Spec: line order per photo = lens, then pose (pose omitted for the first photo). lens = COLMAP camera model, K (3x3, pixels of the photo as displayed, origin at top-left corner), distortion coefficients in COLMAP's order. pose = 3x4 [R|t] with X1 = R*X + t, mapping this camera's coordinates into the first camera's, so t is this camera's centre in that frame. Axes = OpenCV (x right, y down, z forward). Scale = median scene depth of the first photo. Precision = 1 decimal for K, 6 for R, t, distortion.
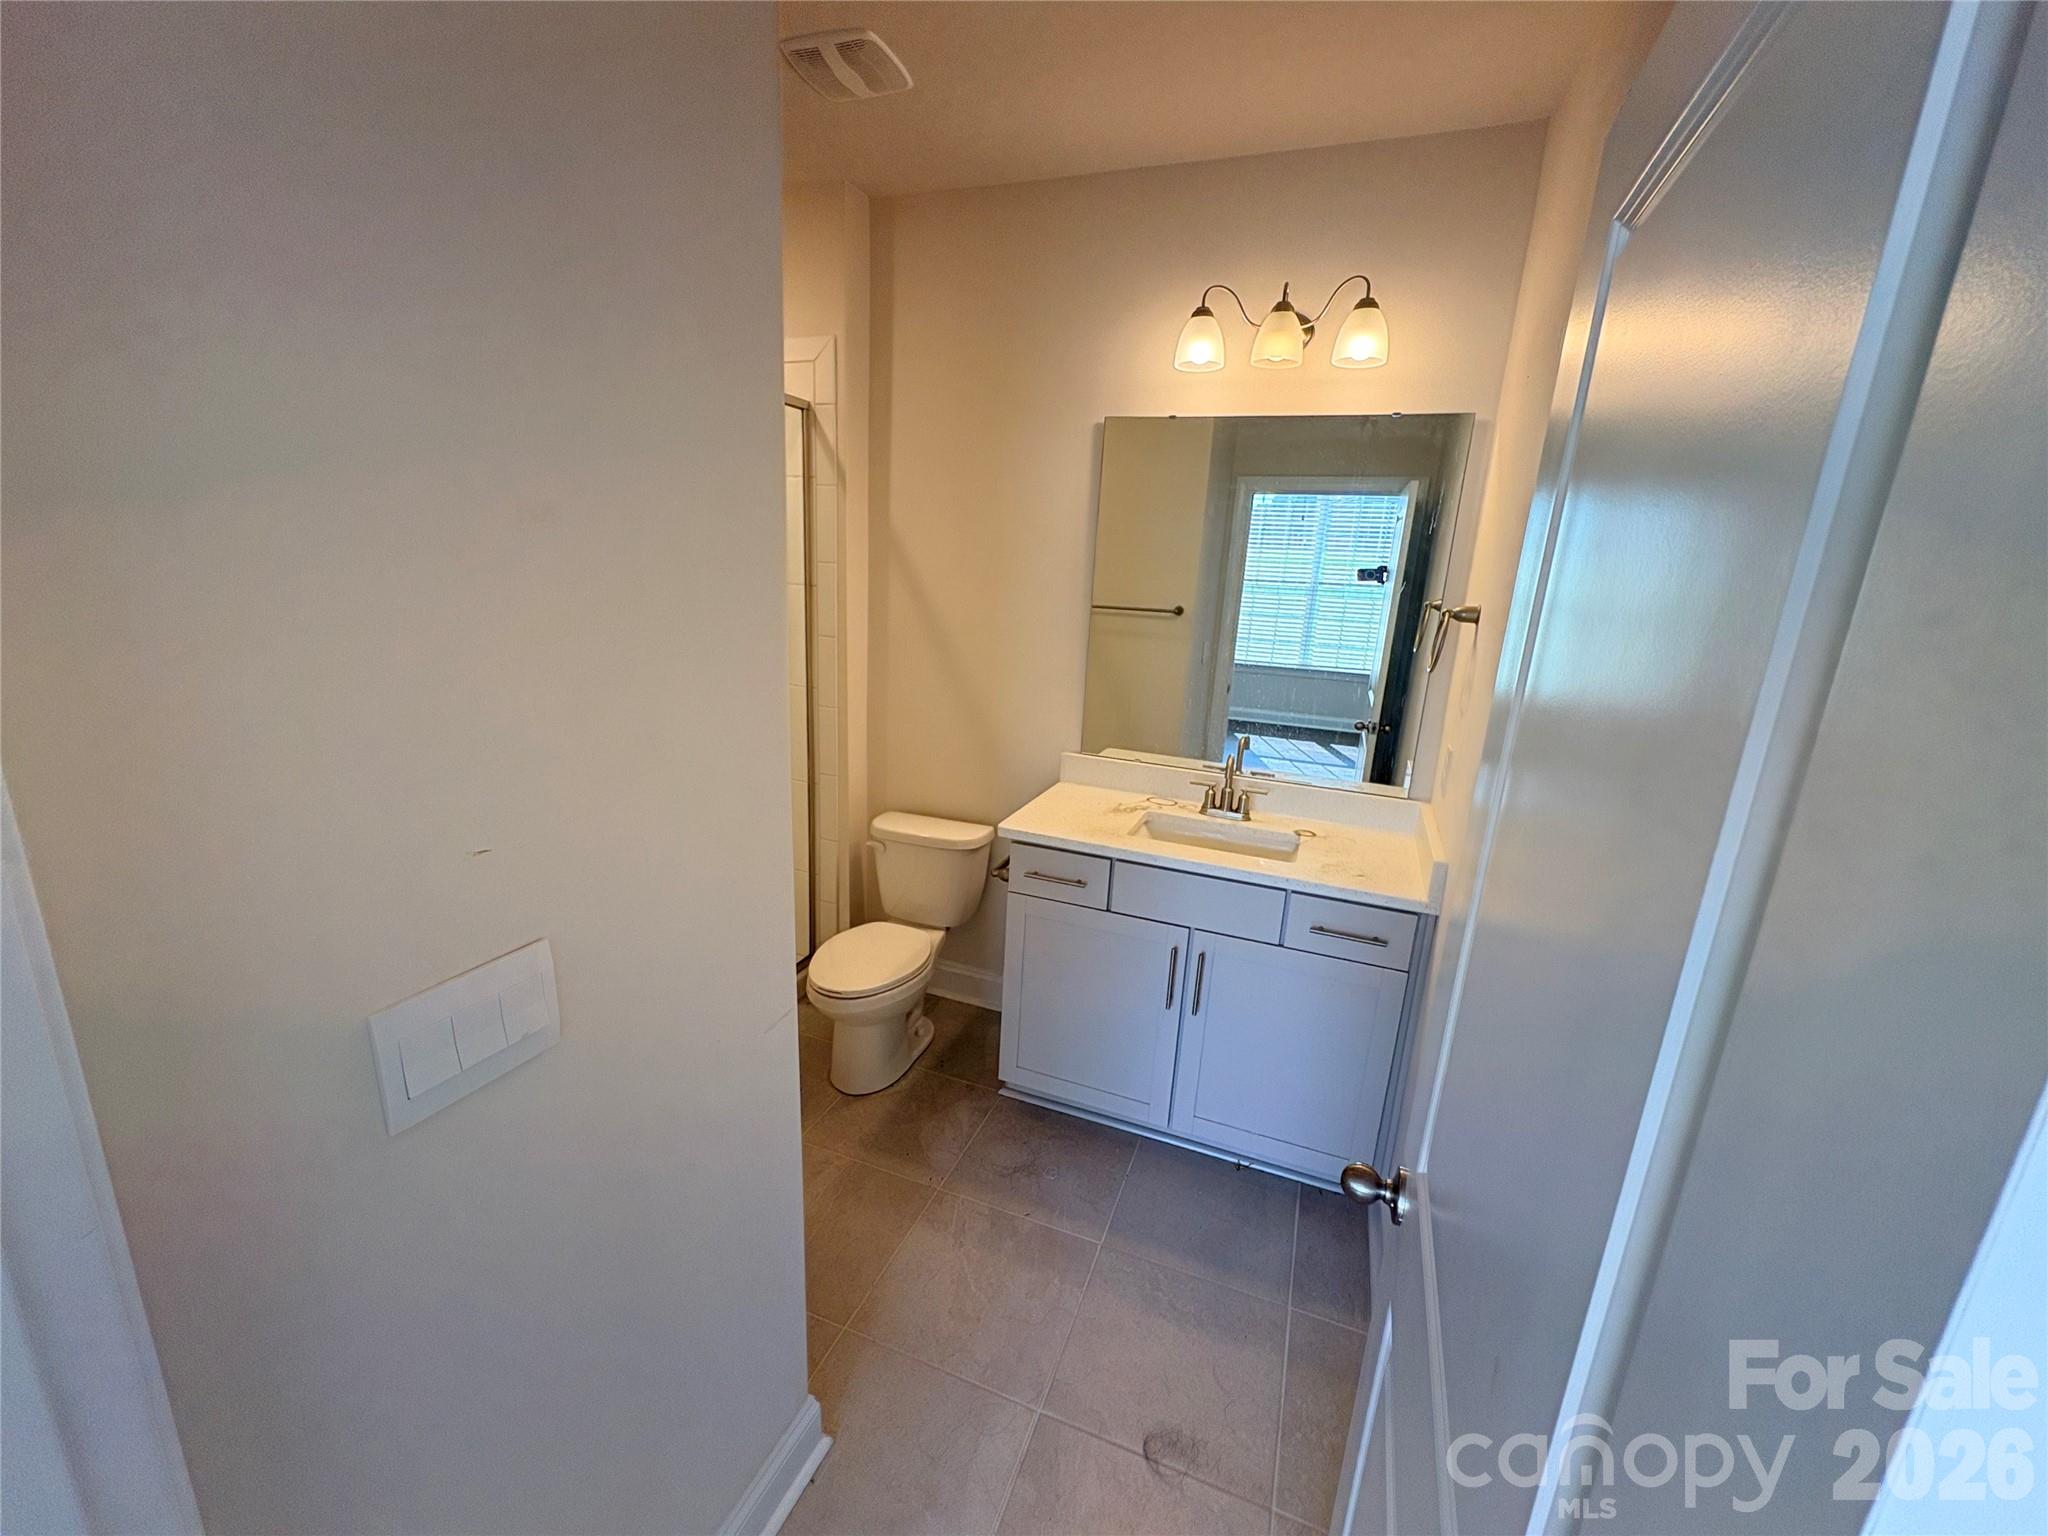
lens RADIAL K [[821.1, 0, 1025.9], [0, 821.1, 770.8], [0, 0, 1]] dist [0.000012, 0.000791]
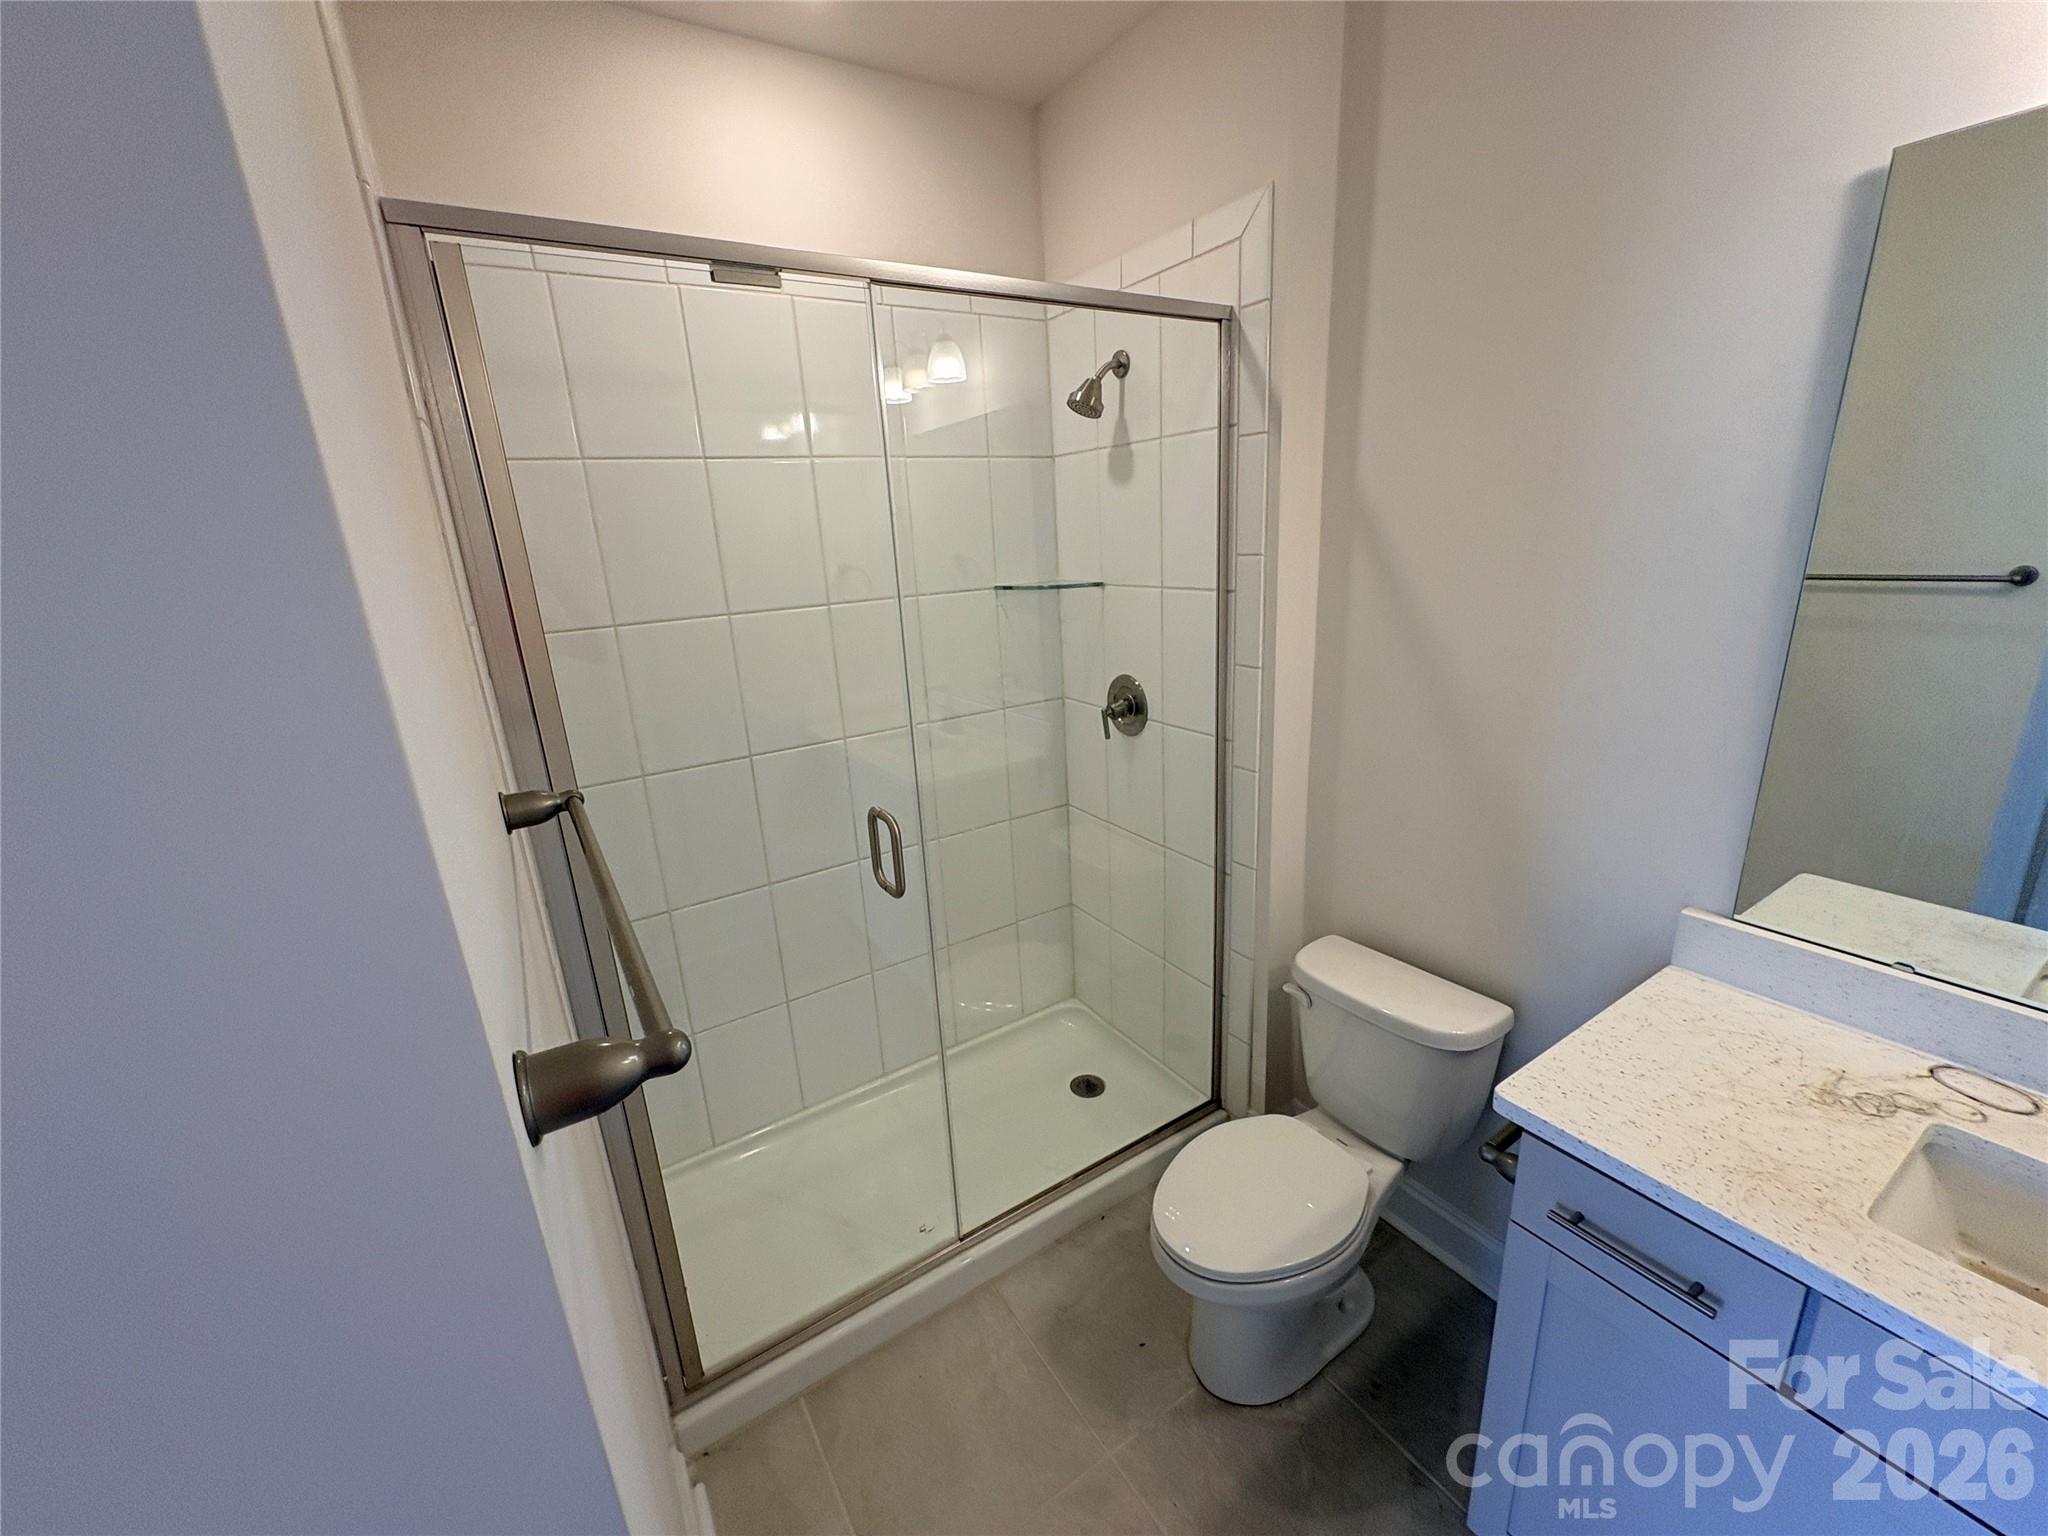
lens RADIAL K [[821.1, 0, 1026.6], [0, 821.1, 776.6], [0, 0, 1]] dist [0.000012, 0.000791]
pose [[0.800557, 0.076400, -0.594366, 0.016240], [-0.053408, 0.996989, 0.056217, -0.108373], [0.596872, -0.013261, 0.802227, 0.376318]]
